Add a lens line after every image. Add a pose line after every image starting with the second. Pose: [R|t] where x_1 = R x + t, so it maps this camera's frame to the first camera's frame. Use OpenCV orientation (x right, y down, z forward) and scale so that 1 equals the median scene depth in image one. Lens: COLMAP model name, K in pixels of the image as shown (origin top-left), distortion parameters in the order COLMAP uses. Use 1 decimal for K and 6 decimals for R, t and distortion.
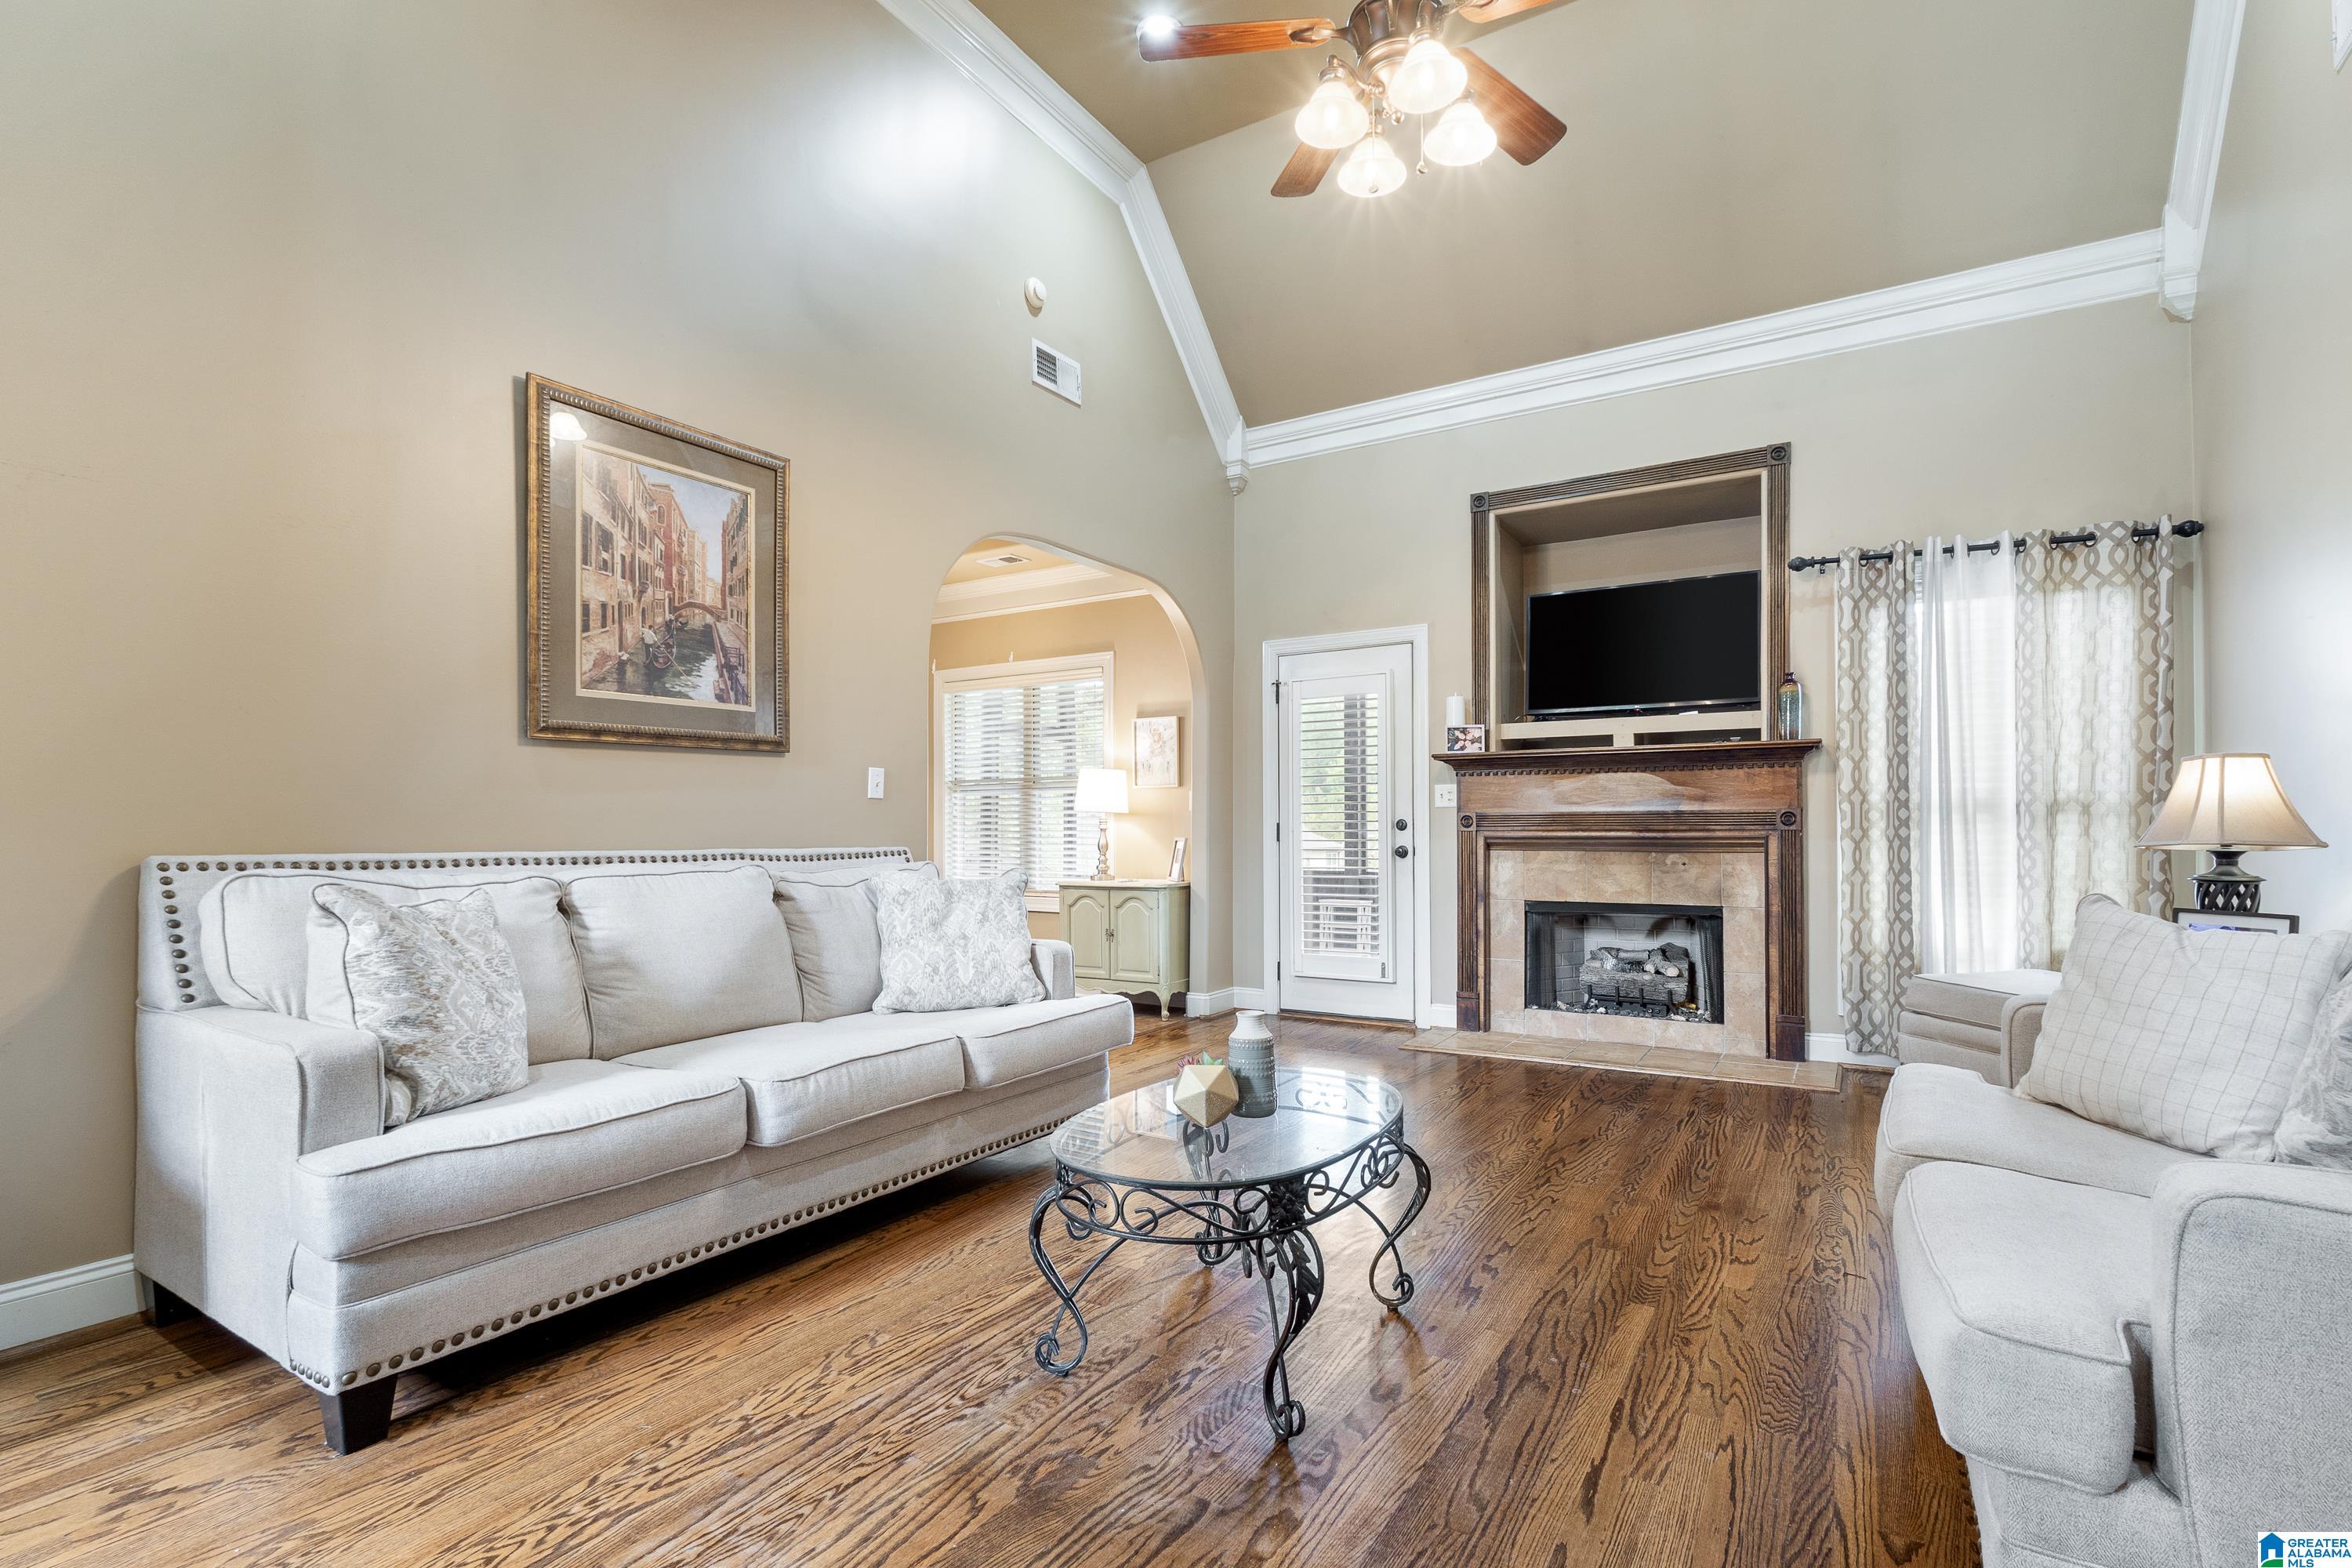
lens RADIAL K [[1049.3, 0, 1235.8], [0, 1049.3, 817.7], [0, 0, 1]] dist [-0.004158, 0.000229]
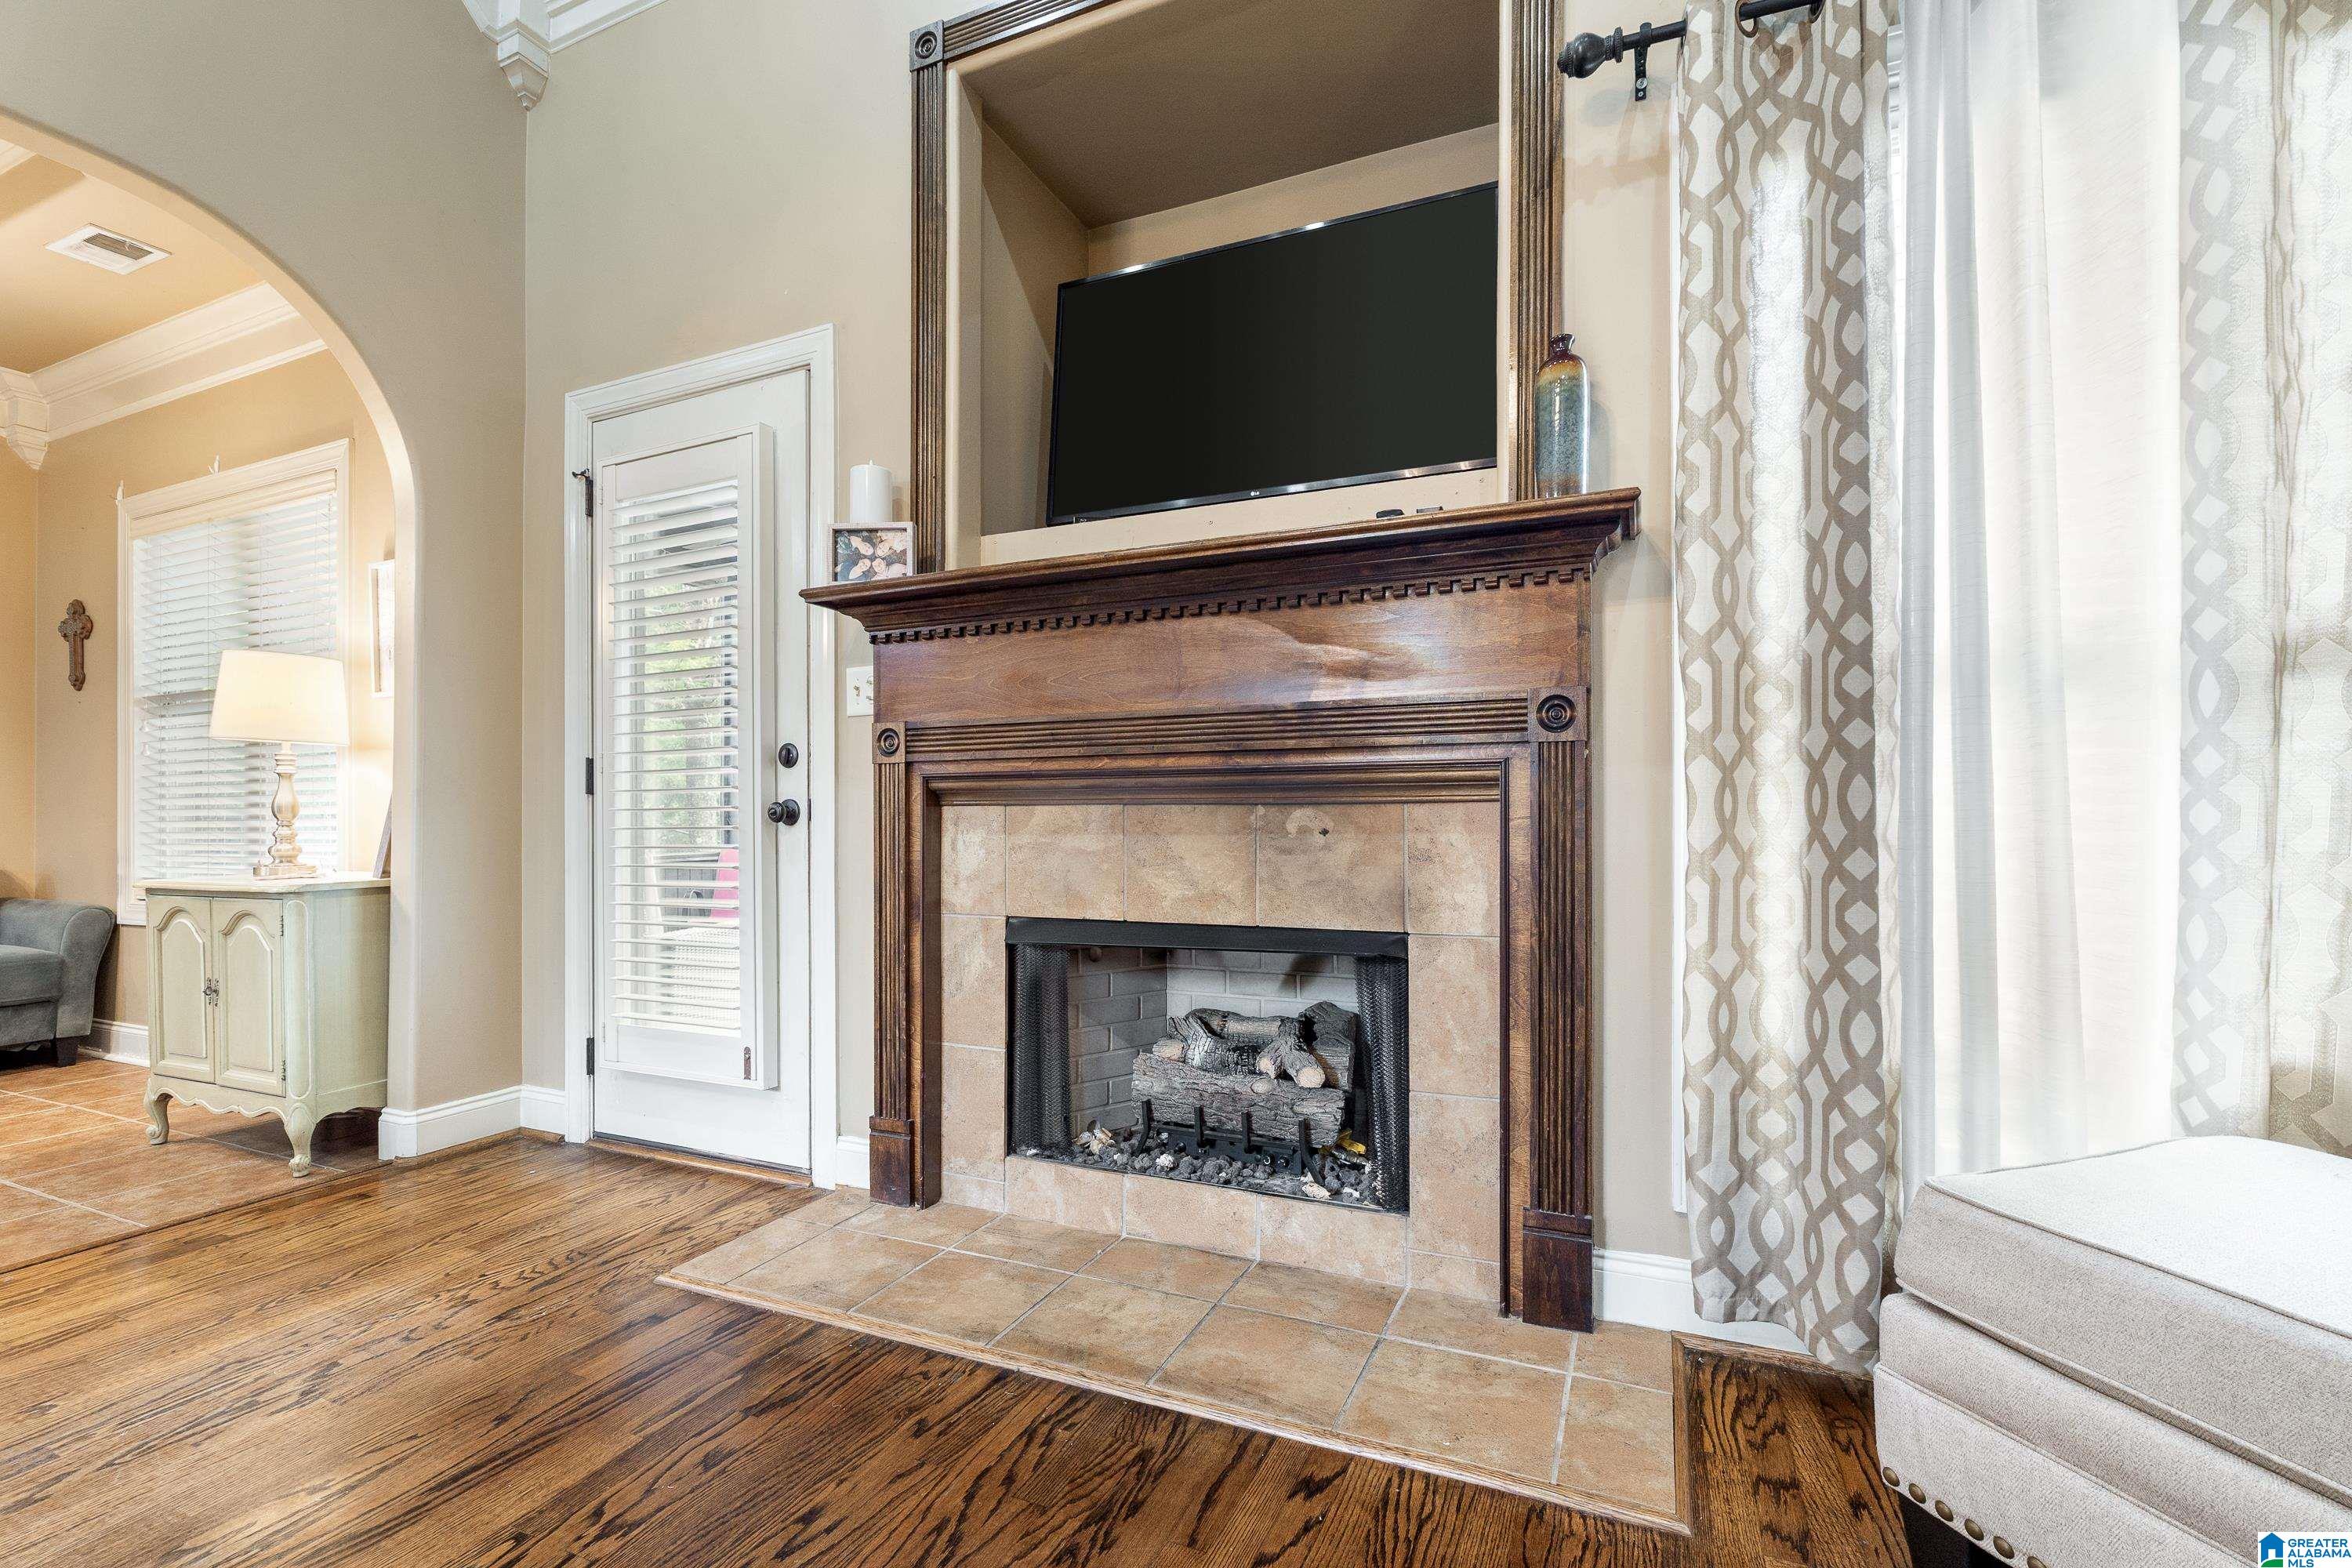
lens RADIAL K [[1049.3, 0, 1180.0], [0, 1049.3, 820.2], [0, 0, 1]] dist [-0.004158, 0.000229]
pose [[0.994314, -0.001313, 0.106478, 0.341606], [-0.000204, 0.999899, 0.014237, 0.035208], [-0.106486, -0.014178, 0.994213, 0.617171]]
